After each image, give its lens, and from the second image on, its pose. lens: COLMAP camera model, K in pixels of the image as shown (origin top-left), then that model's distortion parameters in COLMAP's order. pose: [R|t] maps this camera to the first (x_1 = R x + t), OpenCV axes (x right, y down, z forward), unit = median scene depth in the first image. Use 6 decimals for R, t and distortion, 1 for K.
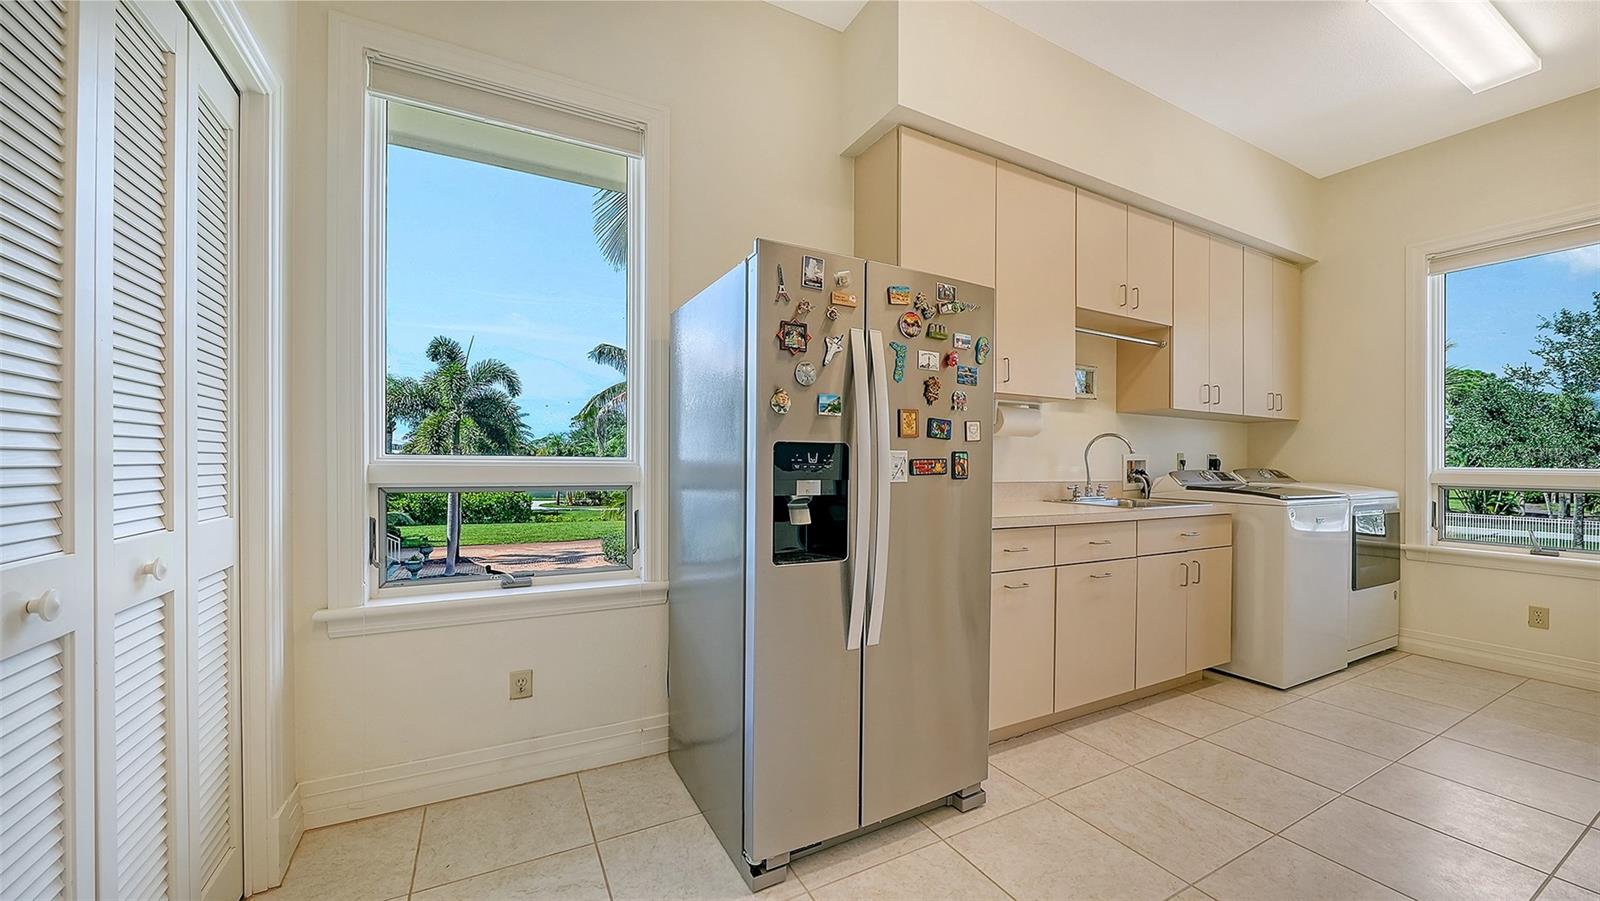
lens RADIAL K [[598.9, 0, 807.9], [0, 598.9, 462.0], [0, 0, 1]] dist [-0.009953, 0.000063]
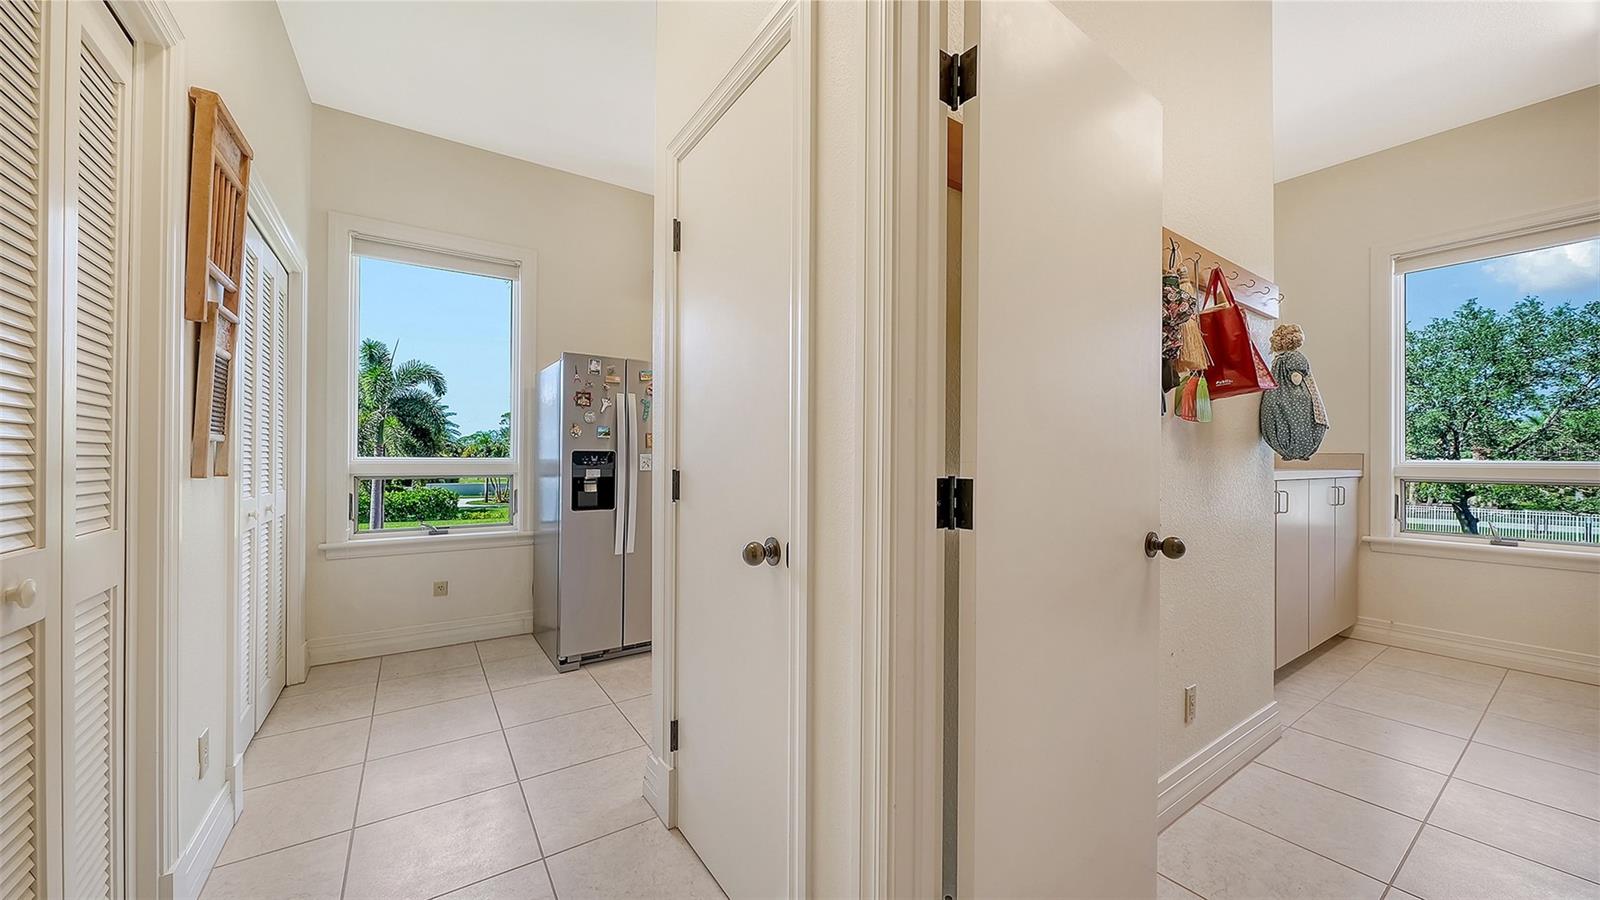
lens RADIAL K [[564.1, 0, 798.7], [0, 564.1, 448.1], [0, 0, 1]] dist [-0.001419, -0.000073]
pose [[0.993985, -0.002250, 0.109495, 0.338947], [0.004260, 0.999827, -0.018131, -0.003041], [-0.109435, 0.018489, 0.993822, -0.676722]]
